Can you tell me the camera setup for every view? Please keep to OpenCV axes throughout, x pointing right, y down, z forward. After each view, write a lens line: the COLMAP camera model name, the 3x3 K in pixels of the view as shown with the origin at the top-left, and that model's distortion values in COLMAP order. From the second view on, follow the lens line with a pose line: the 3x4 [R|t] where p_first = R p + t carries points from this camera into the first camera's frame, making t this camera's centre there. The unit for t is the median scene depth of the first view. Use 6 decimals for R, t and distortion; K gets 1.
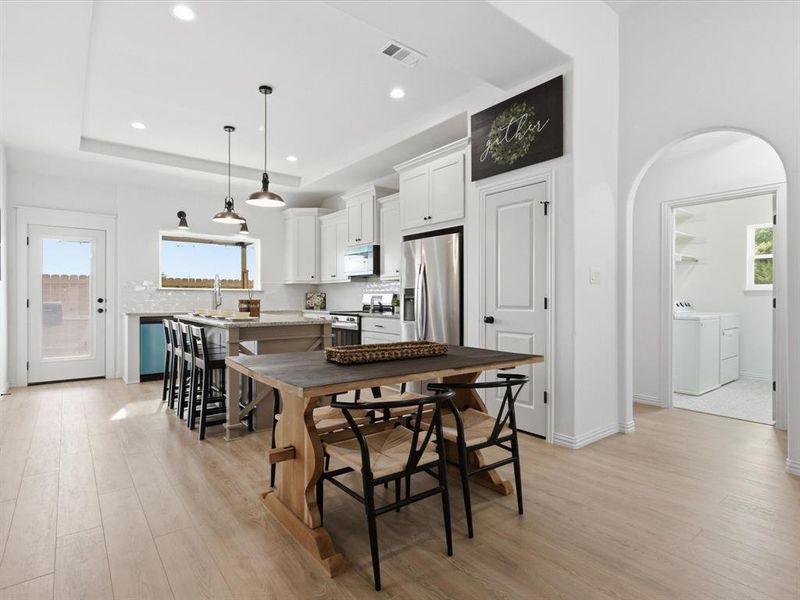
lens RADIAL K [[423.9, 0, 400.5], [0, 423.9, 299.8], [0, 0, 1]] dist [-0.000036, 0.000598]
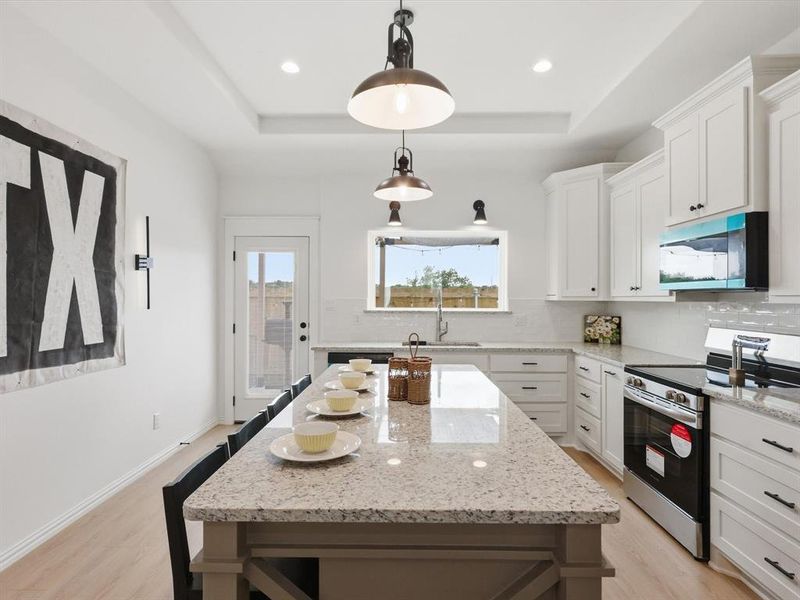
lens RADIAL K [[423.9, 0, 400.7], [0, 423.9, 296.1], [0, 0, 1]] dist [-0.000036, 0.000598]
pose [[0.778960, -0.000423, -0.627074, -0.073698], [-0.004928, 0.999965, -0.006797, -0.052575], [0.627055, 0.008385, 0.778930, 0.540270]]
